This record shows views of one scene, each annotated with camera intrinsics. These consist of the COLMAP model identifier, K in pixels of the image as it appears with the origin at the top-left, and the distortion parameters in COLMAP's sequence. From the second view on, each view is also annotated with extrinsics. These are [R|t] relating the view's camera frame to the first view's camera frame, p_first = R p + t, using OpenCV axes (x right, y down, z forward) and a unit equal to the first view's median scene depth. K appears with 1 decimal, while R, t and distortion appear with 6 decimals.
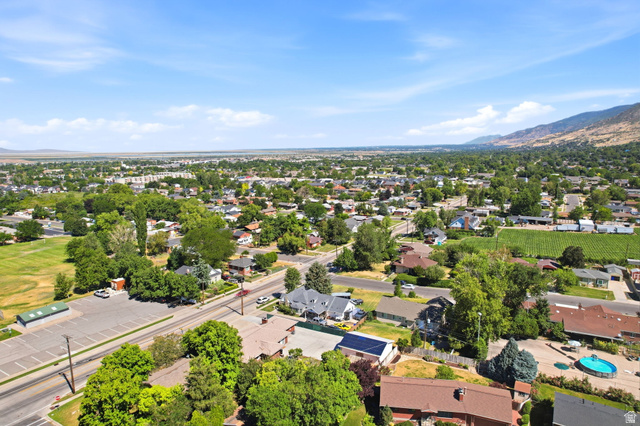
lens RADIAL K [[409.7, 0, 320.0], [0, 409.7, 213.0], [0, 0, 1]] dist [-0.077369, 0.072209]
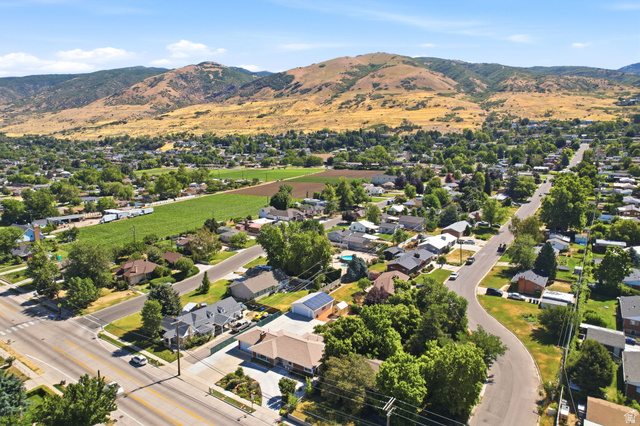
lens RADIAL K [[409.7, 0, 320.0], [0, 409.7, 213.0], [0, 0, 1]] dist [-0.077369, 0.072209]
pose [[0.057514, -0.160401, 0.985375, -0.843615], [0.150388, 0.977138, 0.150282, -0.104098], [-0.986953, 0.139545, 0.080322, 0.655252]]
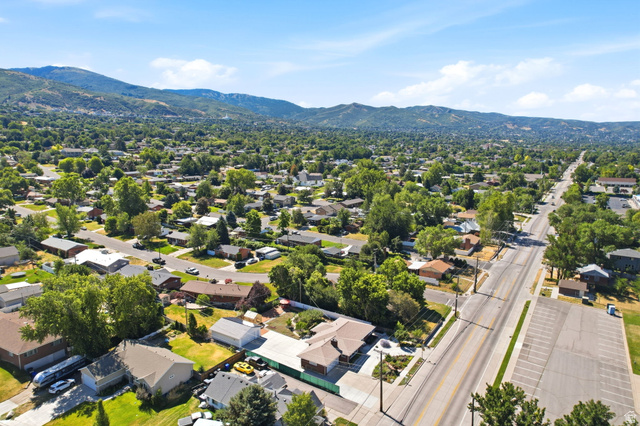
lens RADIAL K [[409.7, 0, 320.0], [0, 409.7, 213.0], [0, 0, 1]] dist [-0.077369, 0.072209]
pose [[-0.999513, 0.000473, 0.031206, -0.114023], [0.010208, 0.949842, 0.312563, -0.245315], [-0.029493, 0.312729, -0.949384, 1.513117]]
